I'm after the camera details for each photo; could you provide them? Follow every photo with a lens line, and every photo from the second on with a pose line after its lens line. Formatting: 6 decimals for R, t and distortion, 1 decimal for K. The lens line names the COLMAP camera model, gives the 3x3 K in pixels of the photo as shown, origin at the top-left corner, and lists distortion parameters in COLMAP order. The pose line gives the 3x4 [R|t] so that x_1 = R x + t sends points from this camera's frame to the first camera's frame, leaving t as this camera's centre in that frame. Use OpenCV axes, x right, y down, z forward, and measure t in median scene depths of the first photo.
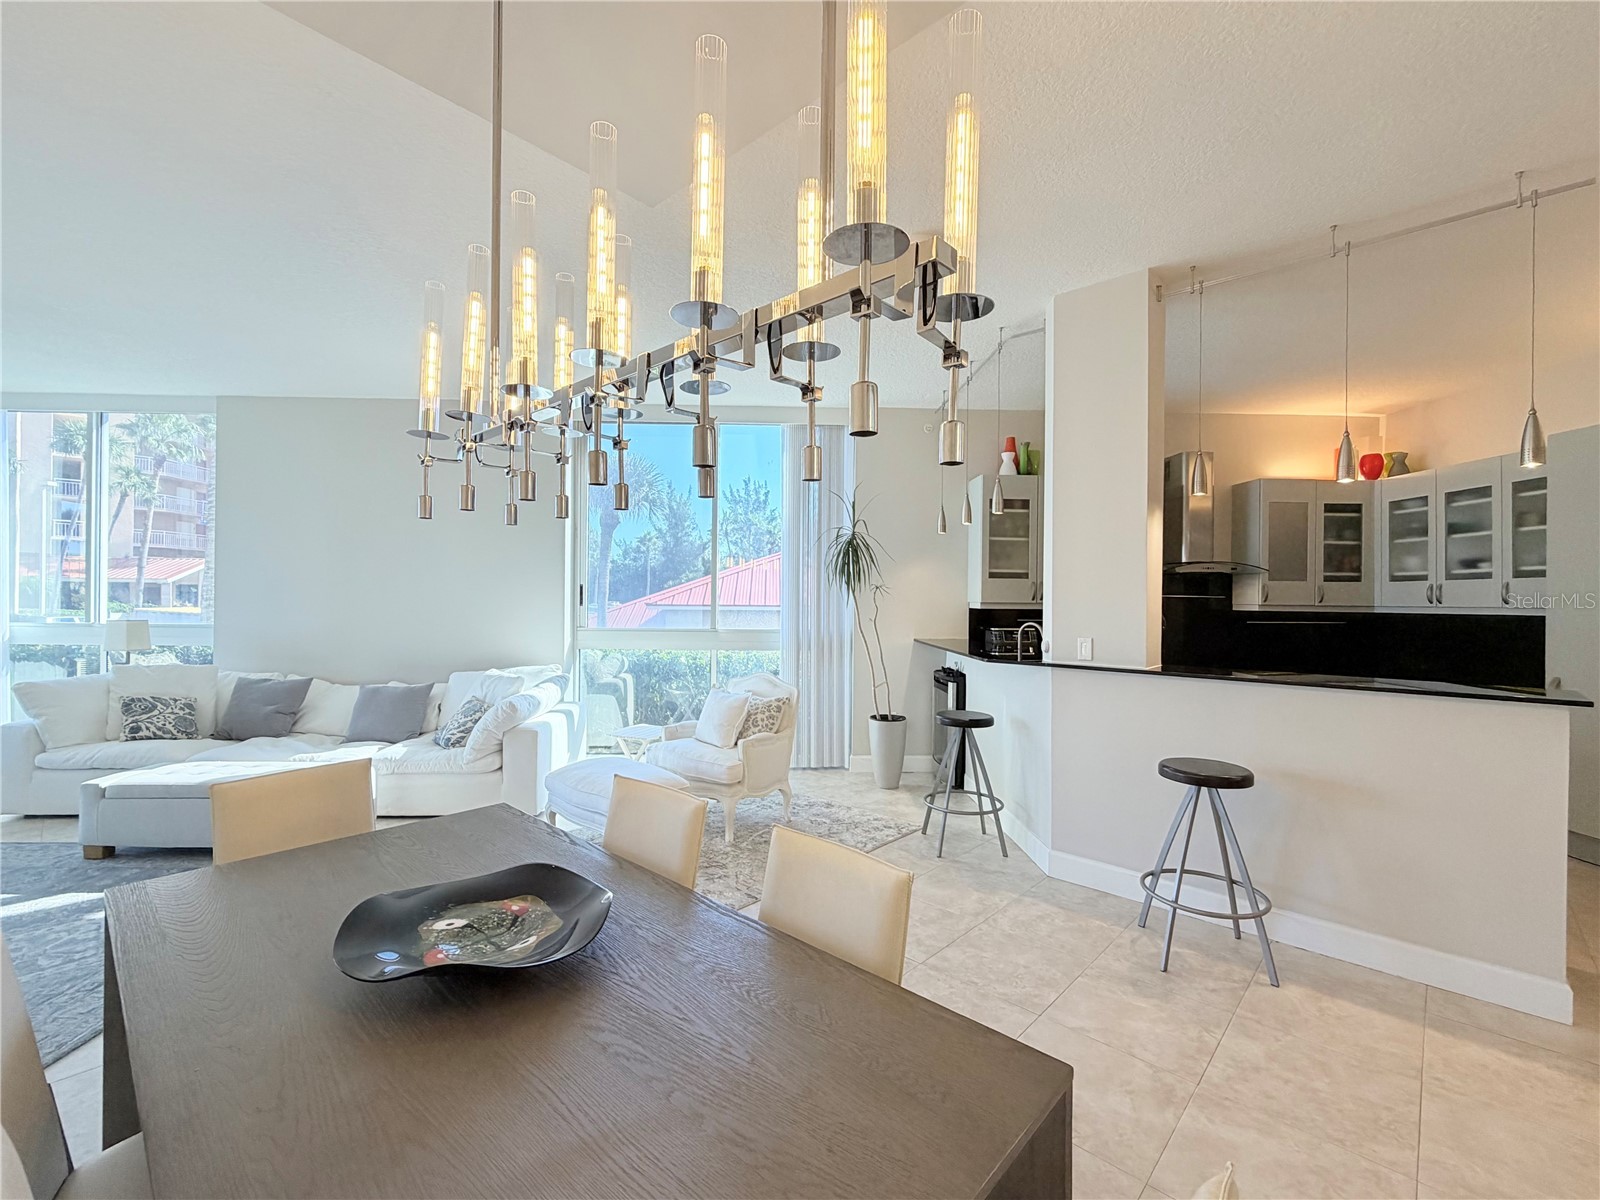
lens RADIAL K [[681.8, 0, 800.0], [0, 681.8, 600.0], [0, 0, 1]] dist [0.000202, 0.000018]
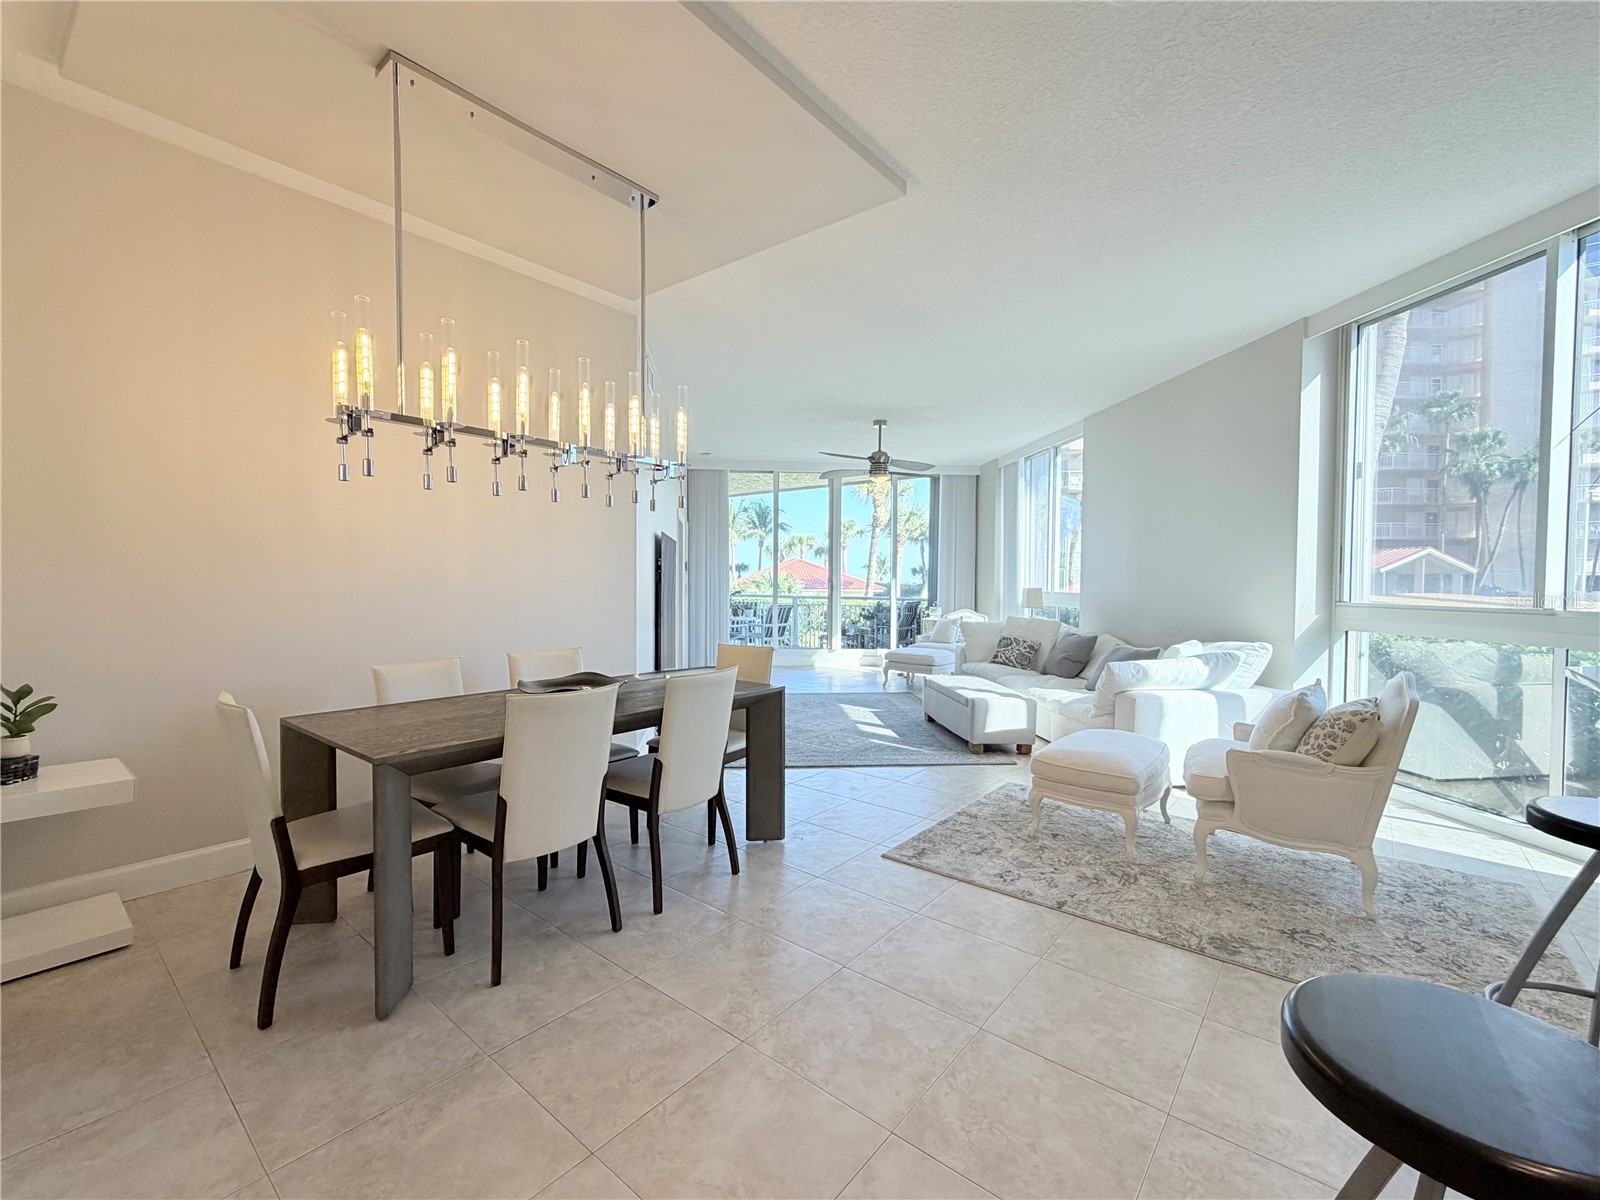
lens RADIAL K [[681.8, 0, 800.0], [0, 681.8, 600.0], [0, 0, 1]] dist [0.000202, 0.000018]
pose [[0.068709, 0.019023, -0.997455, 0.441741], [-0.006560, 0.999805, 0.018616, 0.030156], [0.997615, 0.005264, 0.068821, 0.375378]]
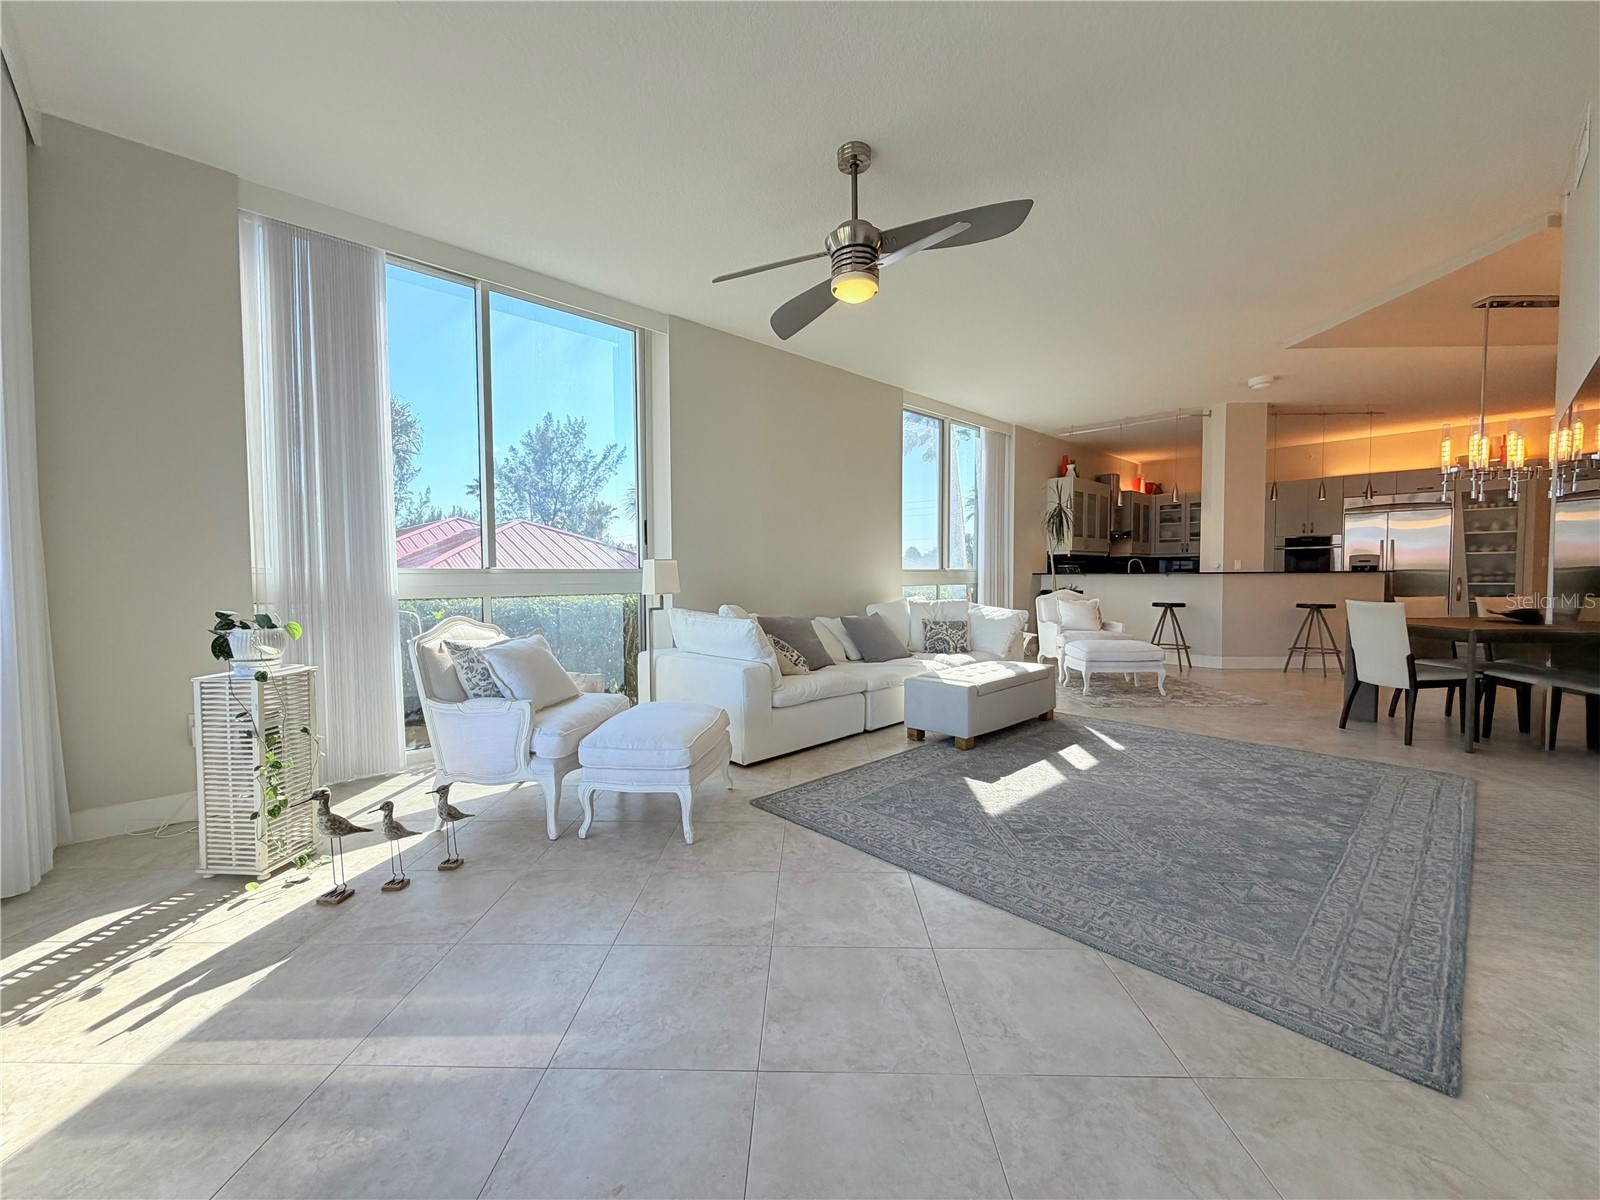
lens RADIAL K [[638.5, 0, 793.9], [0, 638.5, 600.4], [0, 0, 1]] dist [-0.000804, -0.000076]
pose [[0.743391, -0.042226, 0.667523, -1.342672], [0.014350, 0.998782, 0.047200, 0.042870], [-0.668703, -0.025510, 0.743092, 0.254361]]
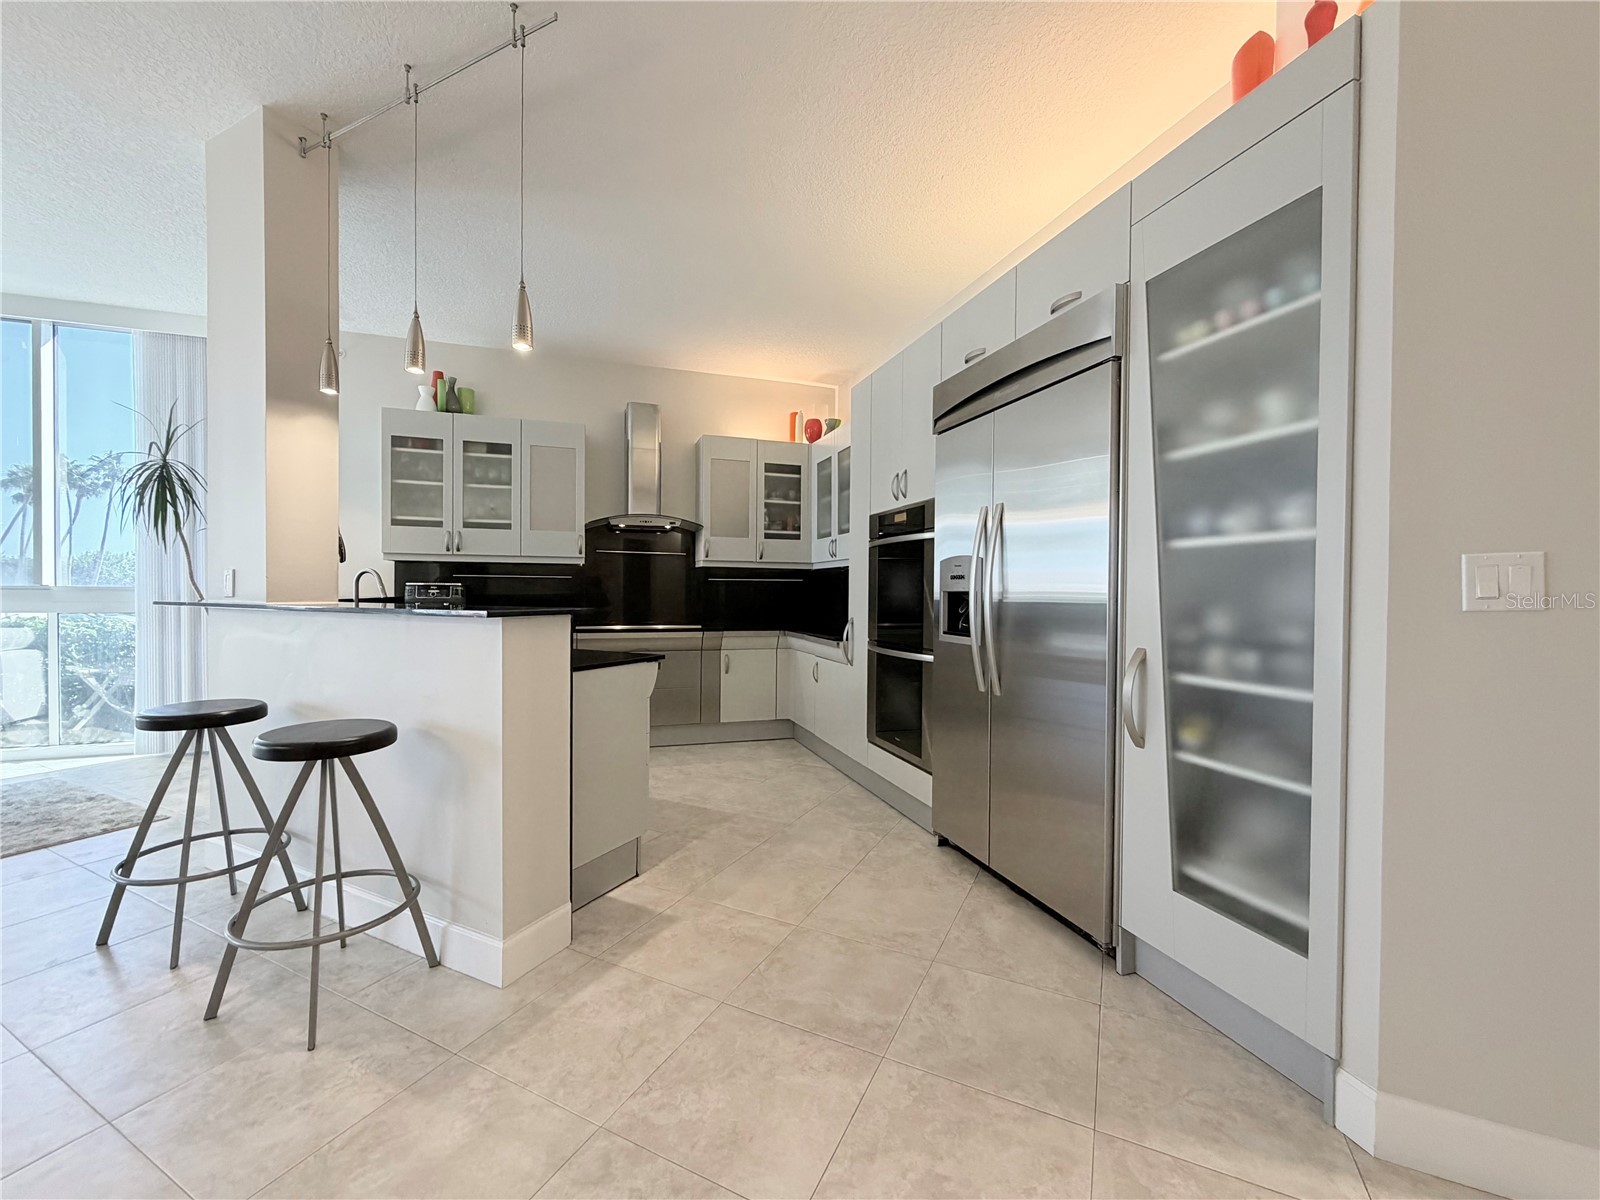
lens RADIAL K [[648.3, 0, 800.0], [0, 648.3, 600.0], [0, 0, 1]] dist [-0.001093, -0.000298]
pose [[0.956526, -0.005524, 0.291596, 0.532509], [0.000681, 0.999860, 0.016707, 0.049845], [-0.291648, -0.015782, 0.956396, 0.041093]]
